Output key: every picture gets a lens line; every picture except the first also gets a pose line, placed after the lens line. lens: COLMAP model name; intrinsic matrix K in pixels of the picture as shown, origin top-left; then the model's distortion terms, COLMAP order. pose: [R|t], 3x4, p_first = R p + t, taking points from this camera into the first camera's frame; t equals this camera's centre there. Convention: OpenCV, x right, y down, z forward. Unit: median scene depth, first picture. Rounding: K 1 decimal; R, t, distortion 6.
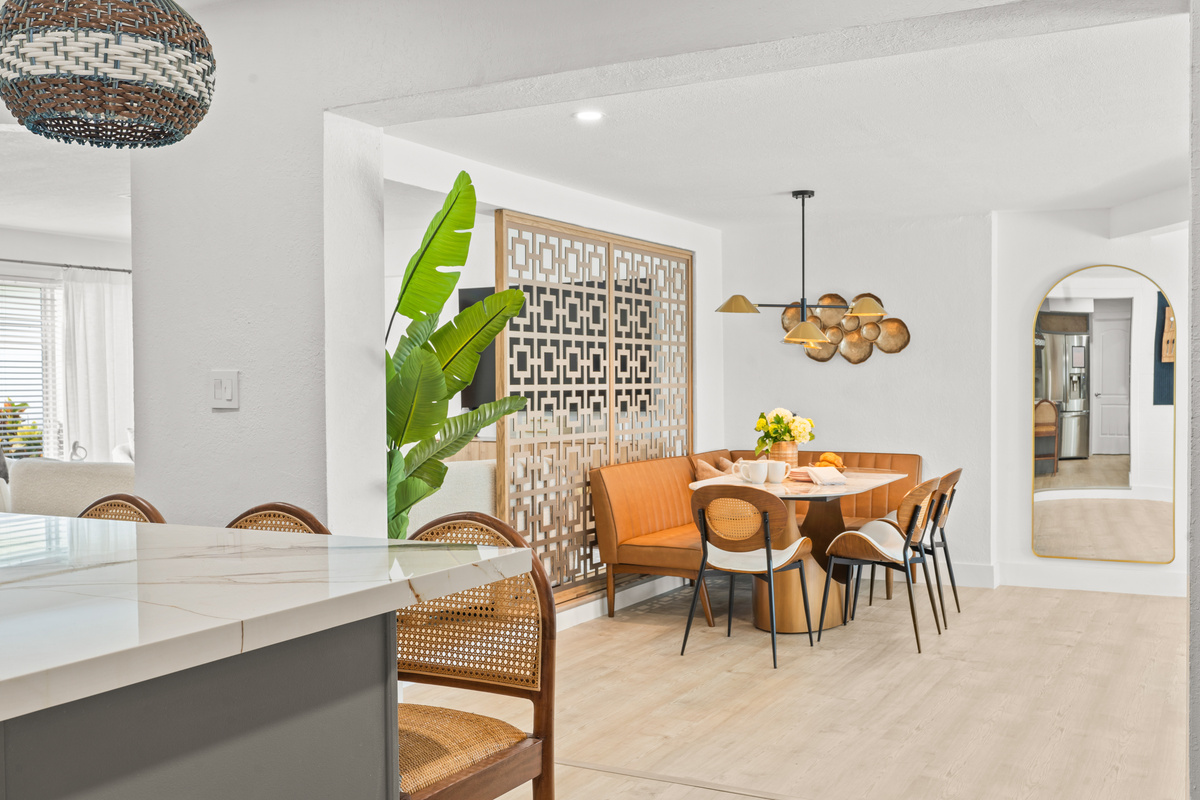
lens RADIAL K [[1197.7, 0, 595.2], [0, 1197.7, 396.7], [0, 0, 1]] dist [0.022288, 0.000000]
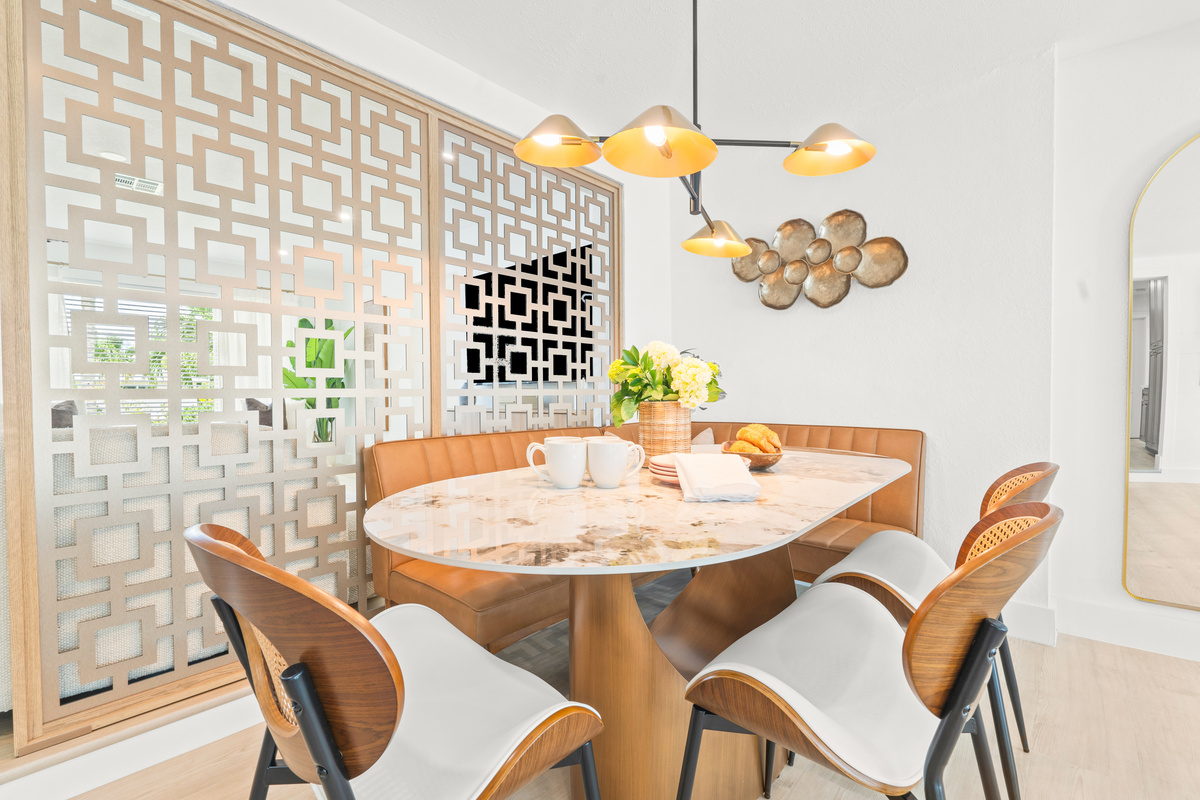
lens RADIAL K [[530.8, 0, 605.1], [0, 530.8, 401.0], [0, 0, 1]] dist [-0.003147, 0.000019]
pose [[0.973646, 0.005297, -0.228005, 0.161011], [-0.005939, 0.999980, -0.002132, 0.032311], [0.227989, 0.003430, 0.973658, 0.656593]]
